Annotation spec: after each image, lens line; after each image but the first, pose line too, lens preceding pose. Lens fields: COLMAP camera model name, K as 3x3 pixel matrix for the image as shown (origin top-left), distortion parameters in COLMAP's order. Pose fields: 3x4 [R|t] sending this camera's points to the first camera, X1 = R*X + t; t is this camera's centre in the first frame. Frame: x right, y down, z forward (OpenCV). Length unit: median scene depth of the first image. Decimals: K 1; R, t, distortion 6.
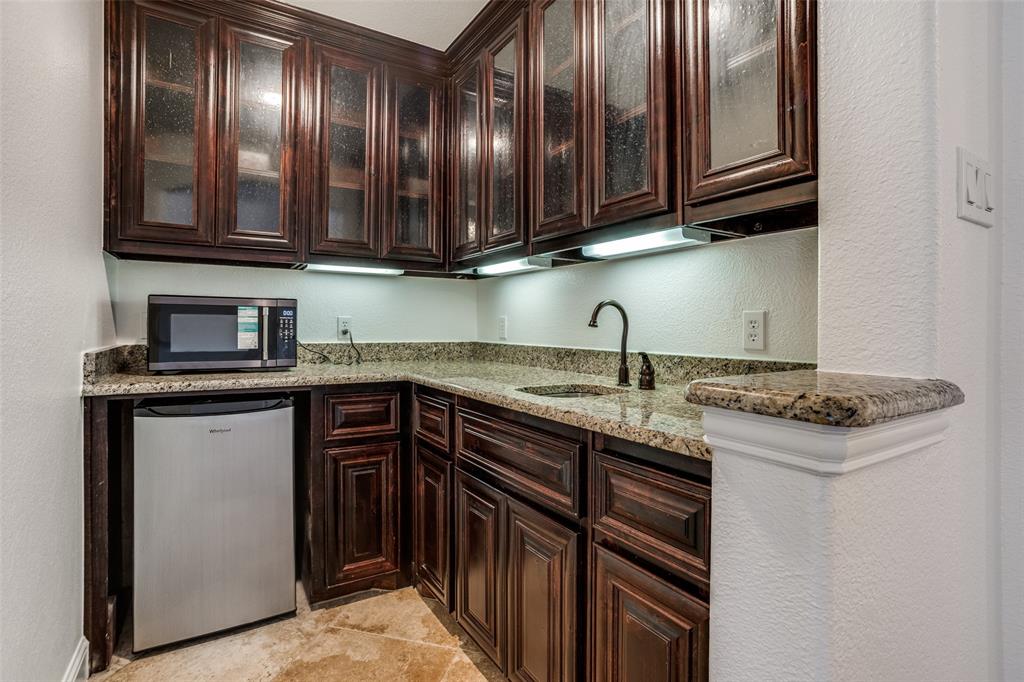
lens RADIAL K [[500.9, 0, 512.6], [0, 500.9, 327.9], [0, 0, 1]] dist [0.010897, 0.000661]
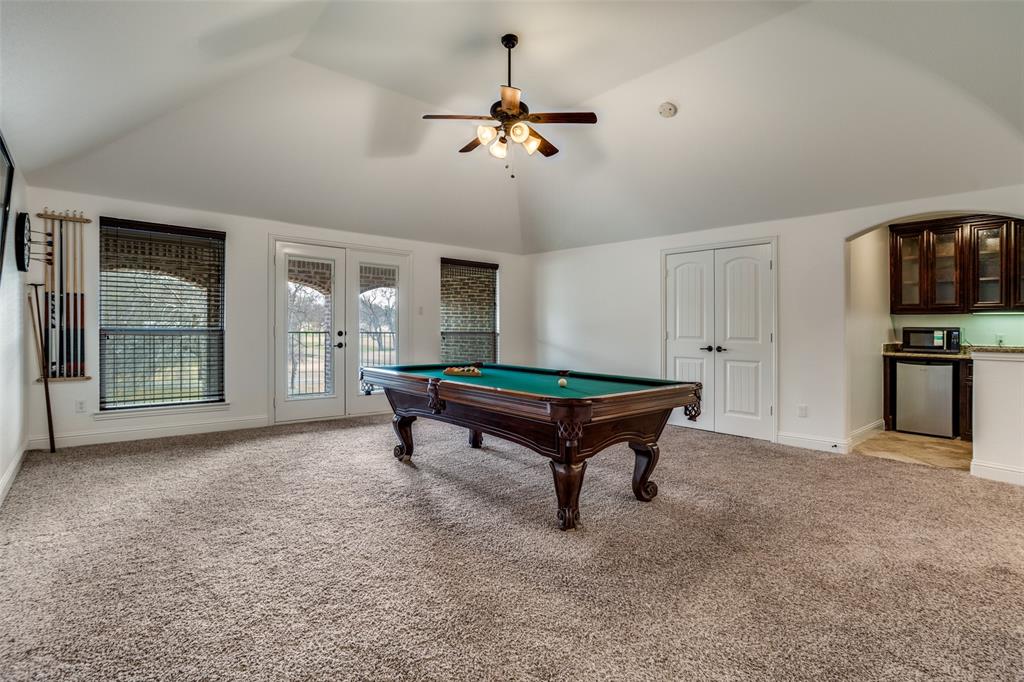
lens RADIAL K [[500.9, 0, 512.6], [0, 500.9, 327.9], [0, 0, 1]] dist [0.010897, 0.000661]
pose [[0.217723, -0.001540, -0.976009, 1.769568], [-0.011788, 0.999922, -0.004208, -0.017818], [0.975939, 0.012422, 0.217688, -2.011151]]
